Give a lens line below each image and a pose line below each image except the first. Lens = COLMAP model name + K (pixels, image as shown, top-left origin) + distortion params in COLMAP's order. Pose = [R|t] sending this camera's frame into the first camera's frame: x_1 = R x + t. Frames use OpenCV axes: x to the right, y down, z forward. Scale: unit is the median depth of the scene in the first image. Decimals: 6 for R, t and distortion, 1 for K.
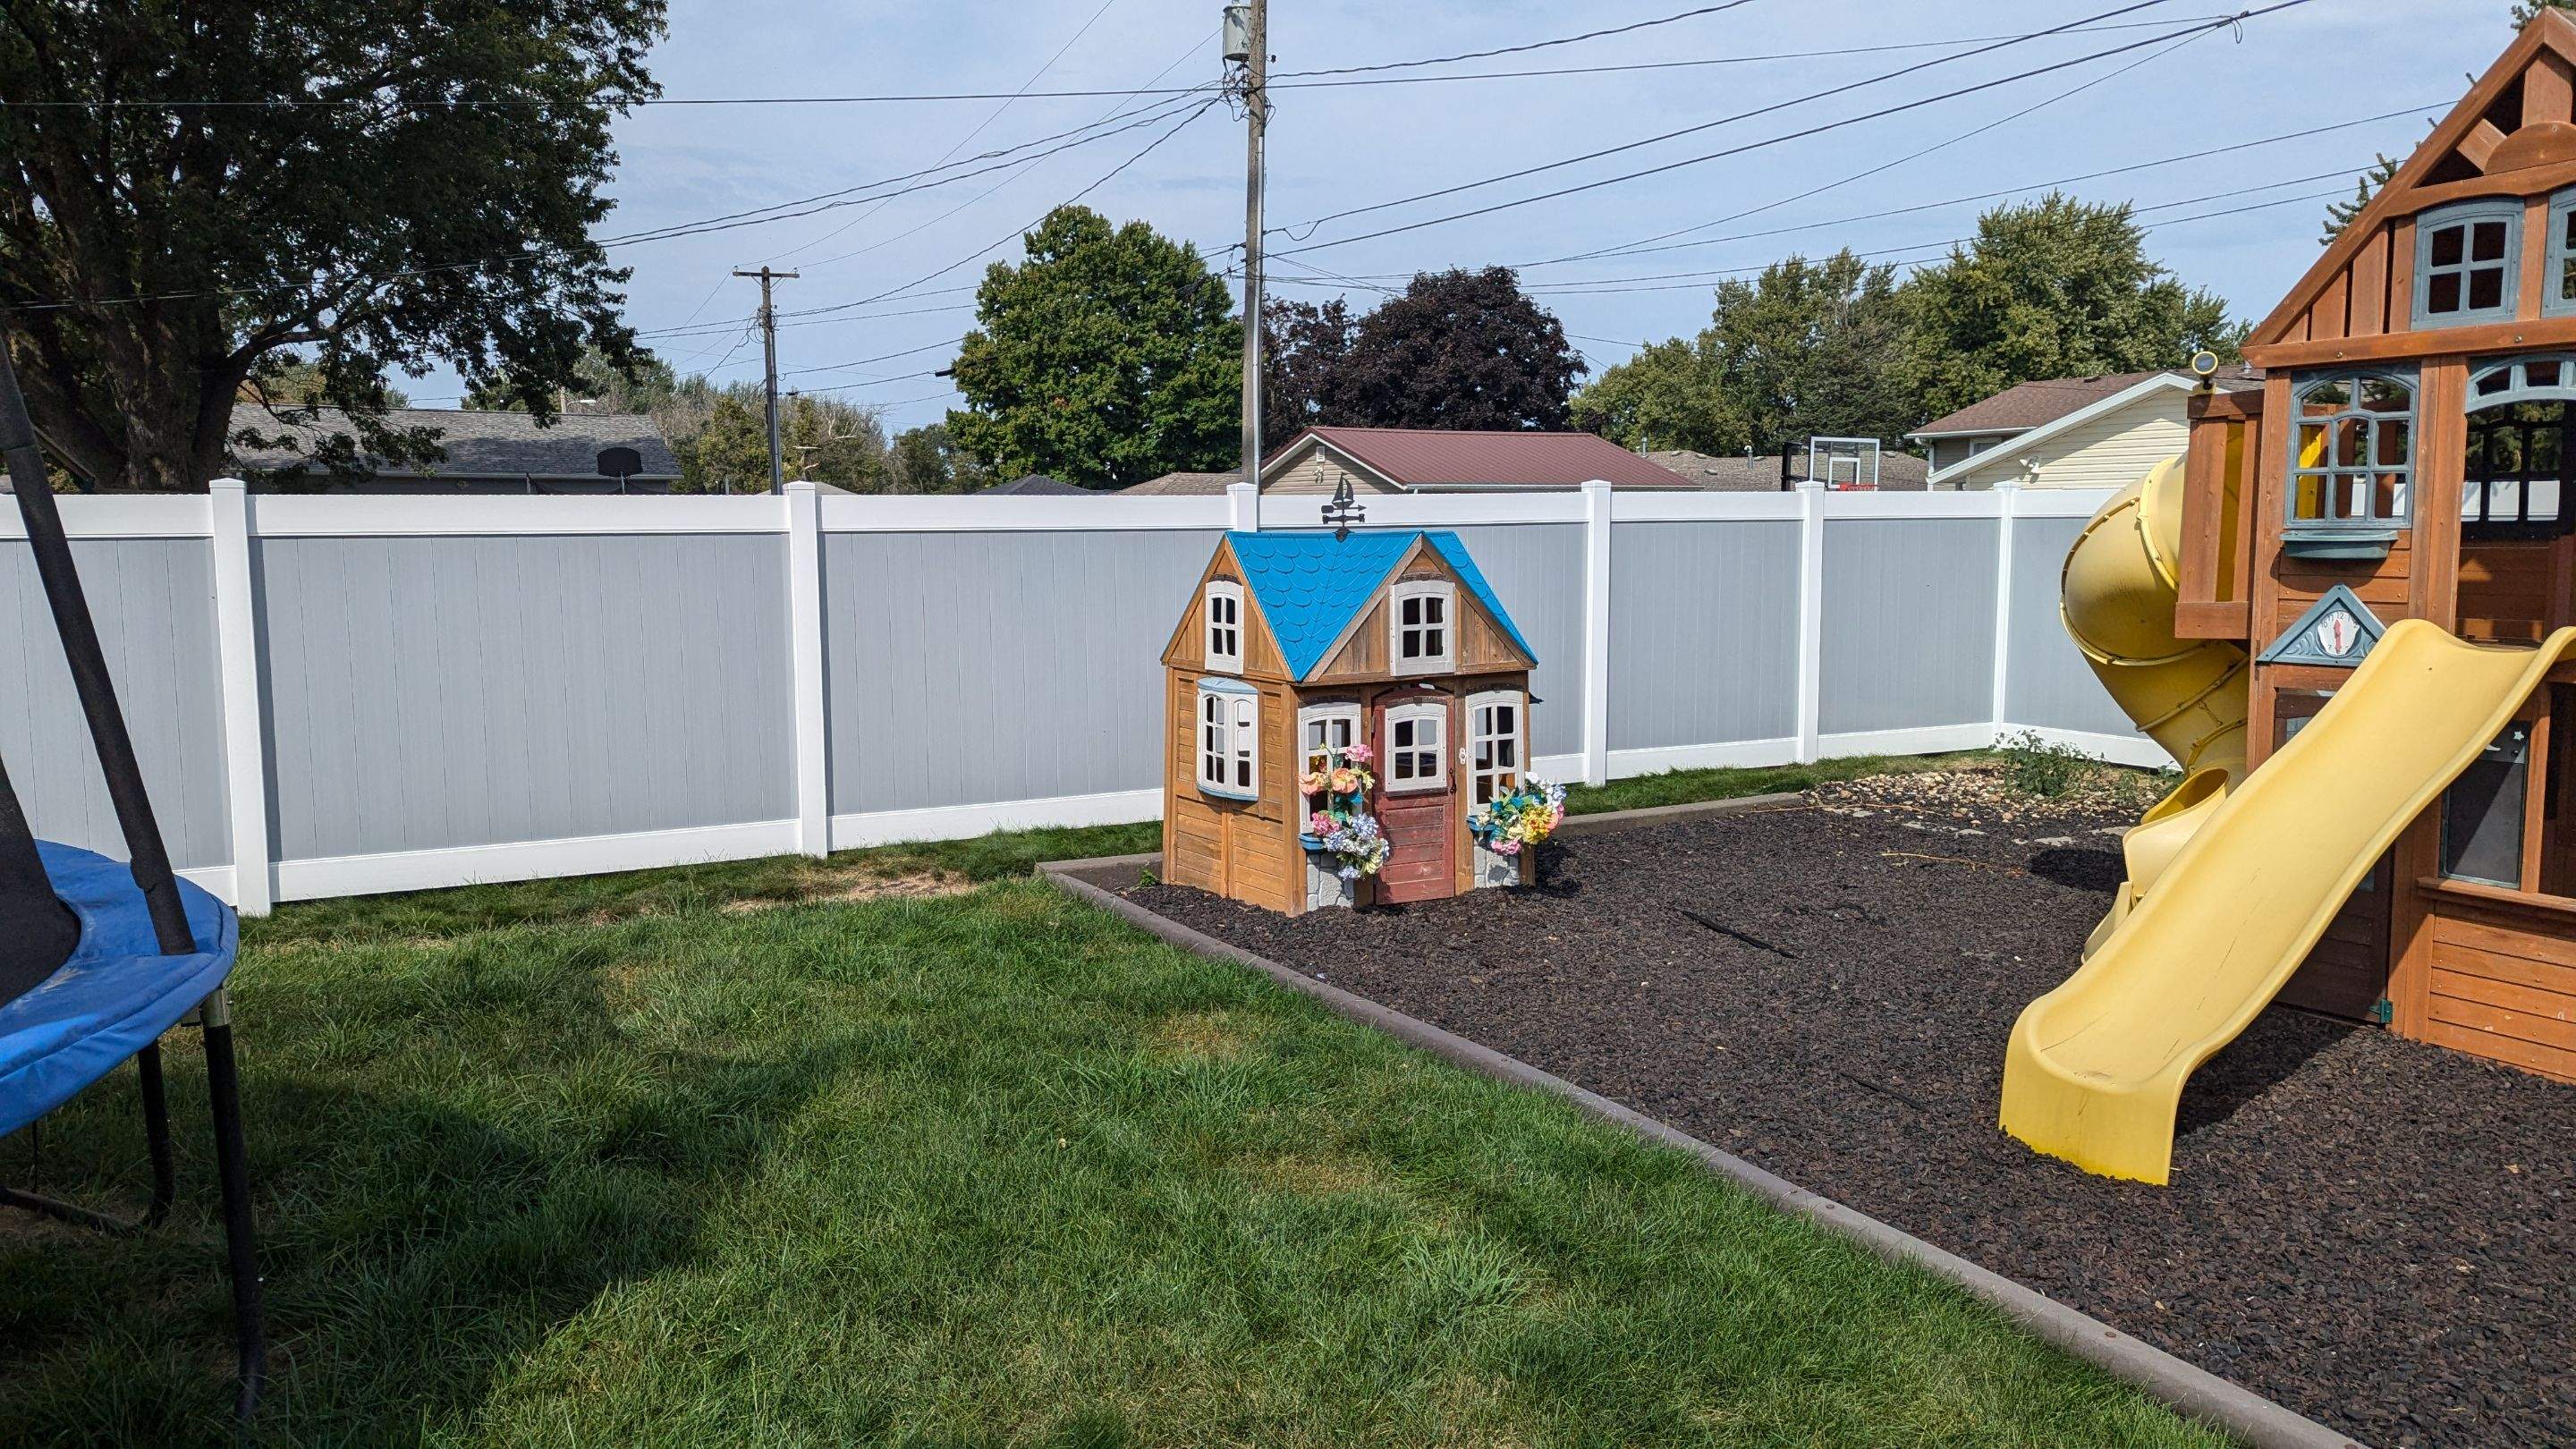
lens RADIAL K [[1810.4, 0, 1277.3], [0, 1810.4, 710.3], [0, 0, 1]] dist [0.062315, -0.070282]
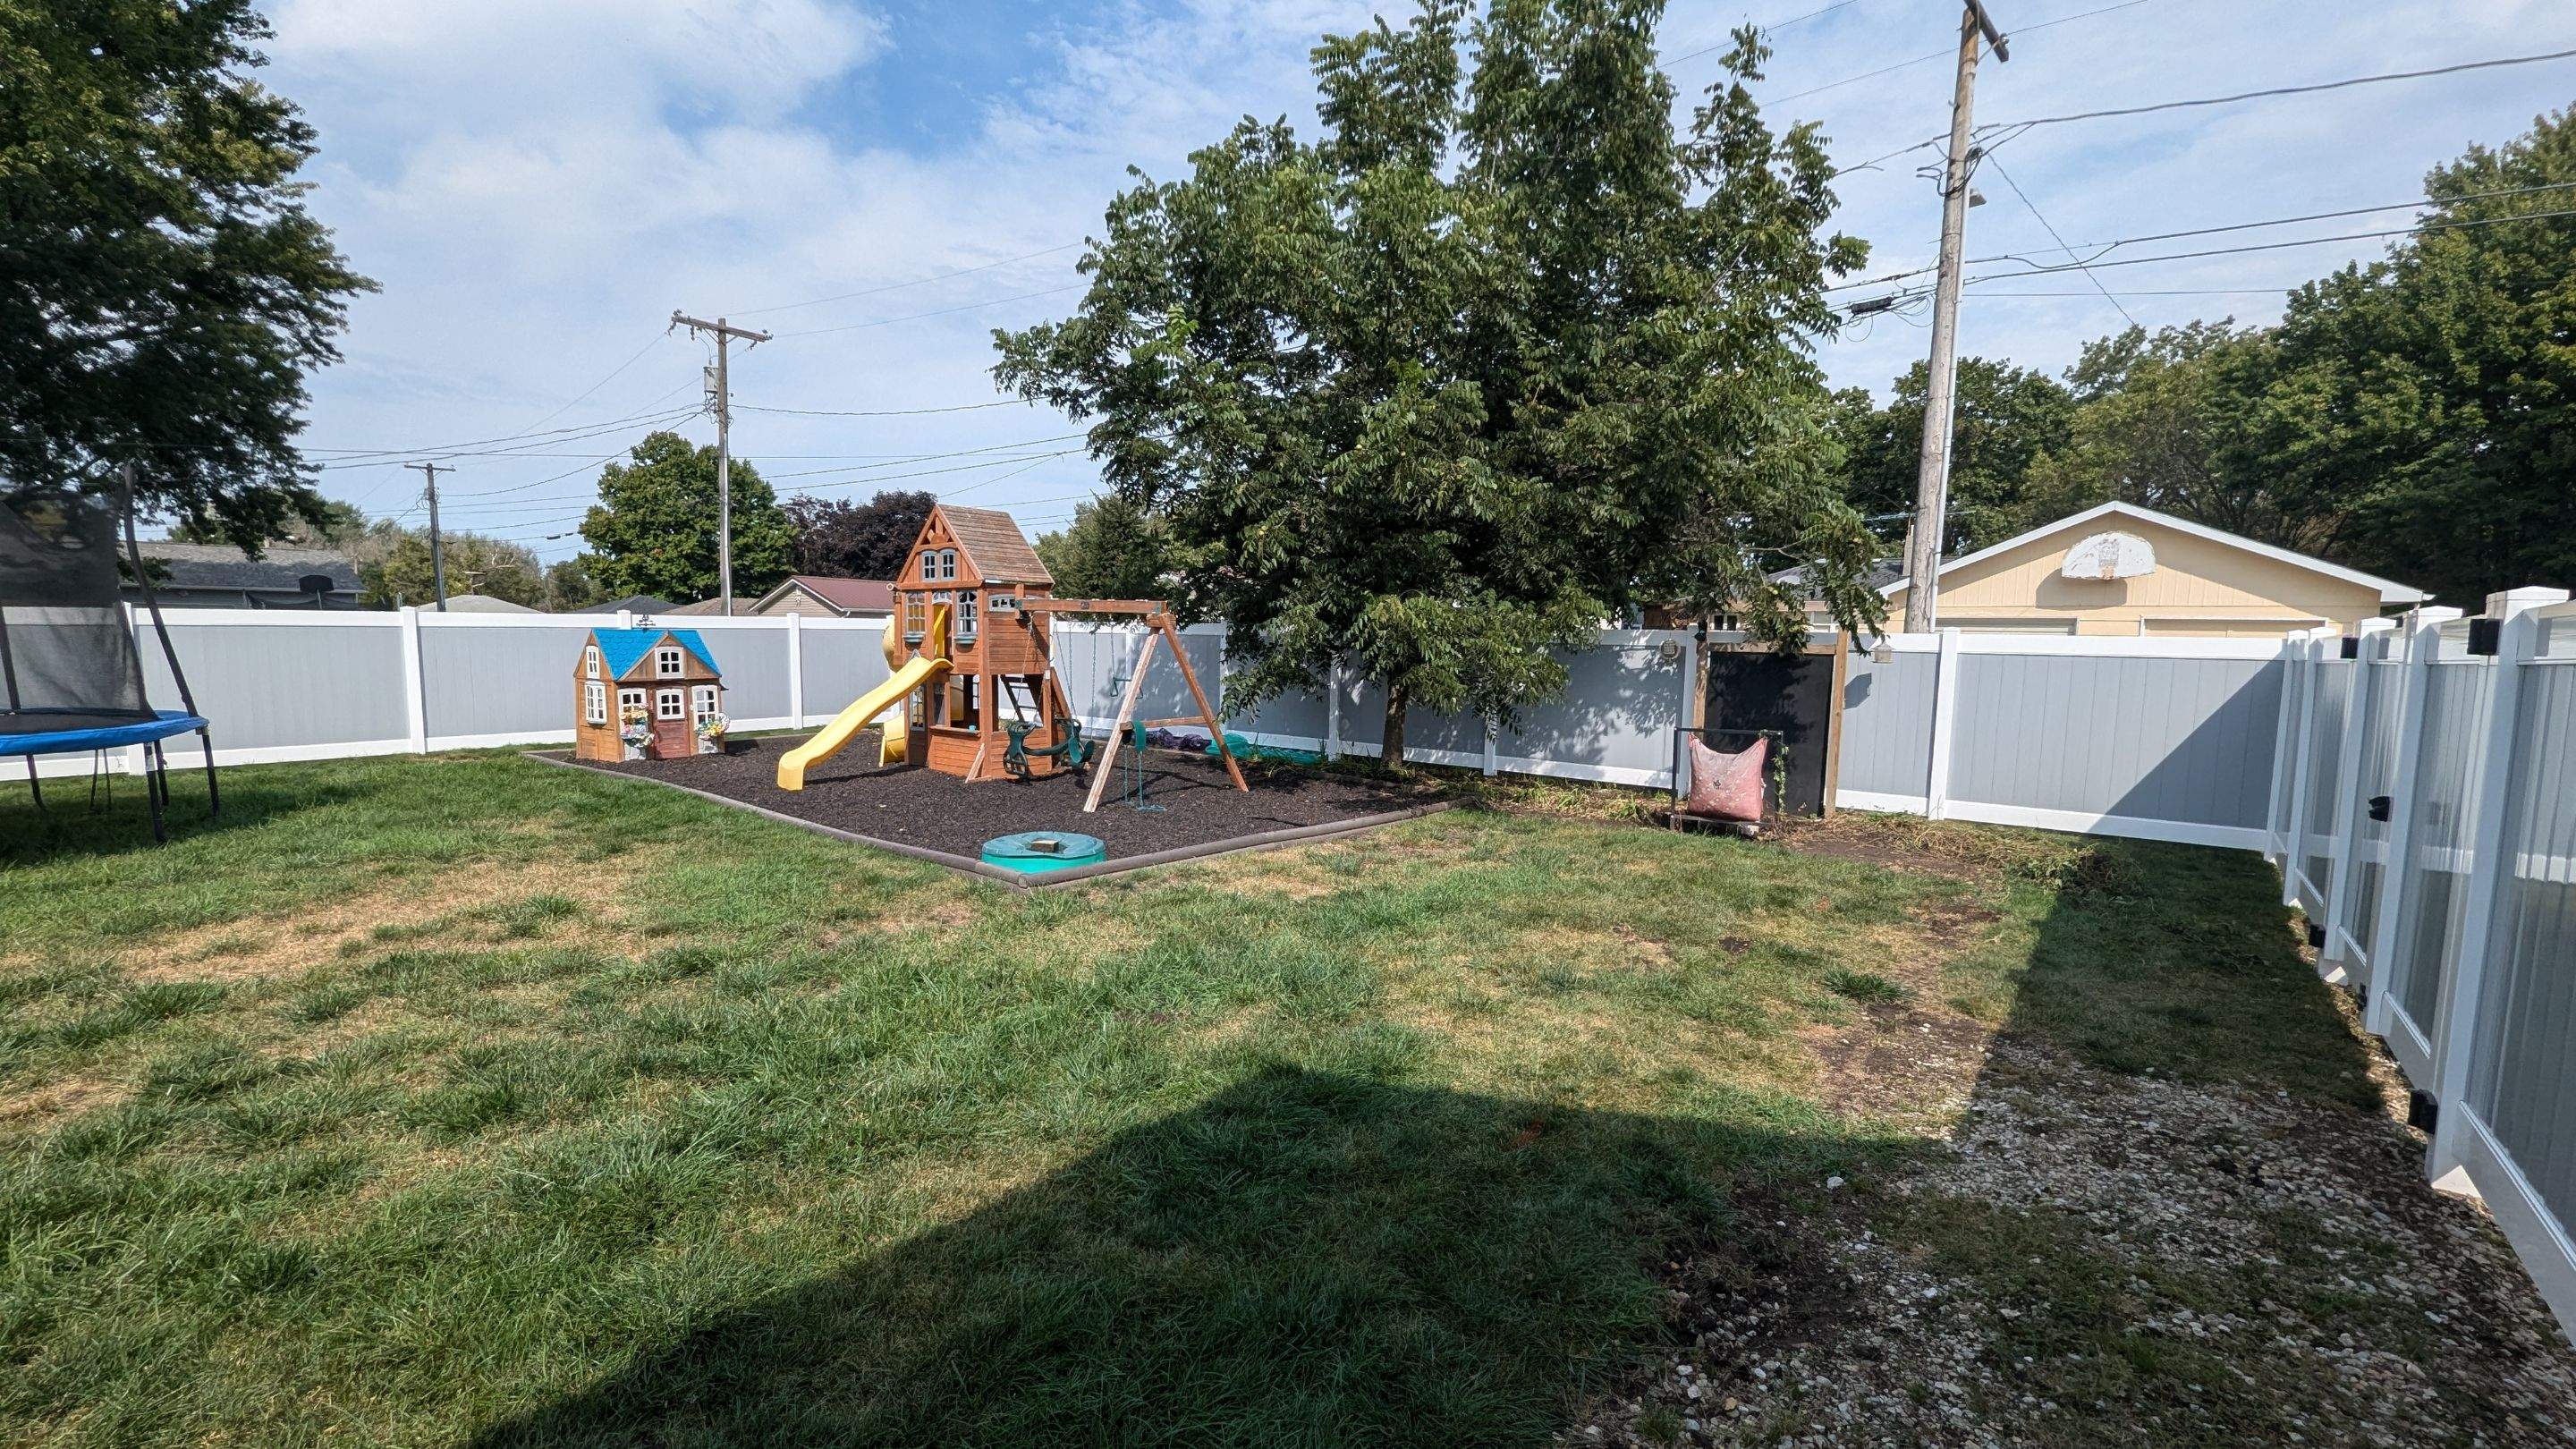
lens RADIAL K [[1054.9, 0, 1282.8], [0, 1054.9, 733.7], [0, 0, 1]] dist [0.012231, -0.001133]
pose [[0.924594, -0.020801, 0.380386, 0.074699], [0.023386, 0.999724, -0.002176, 0.020996], [-0.380235, 0.010908, 0.924825, -0.209321]]
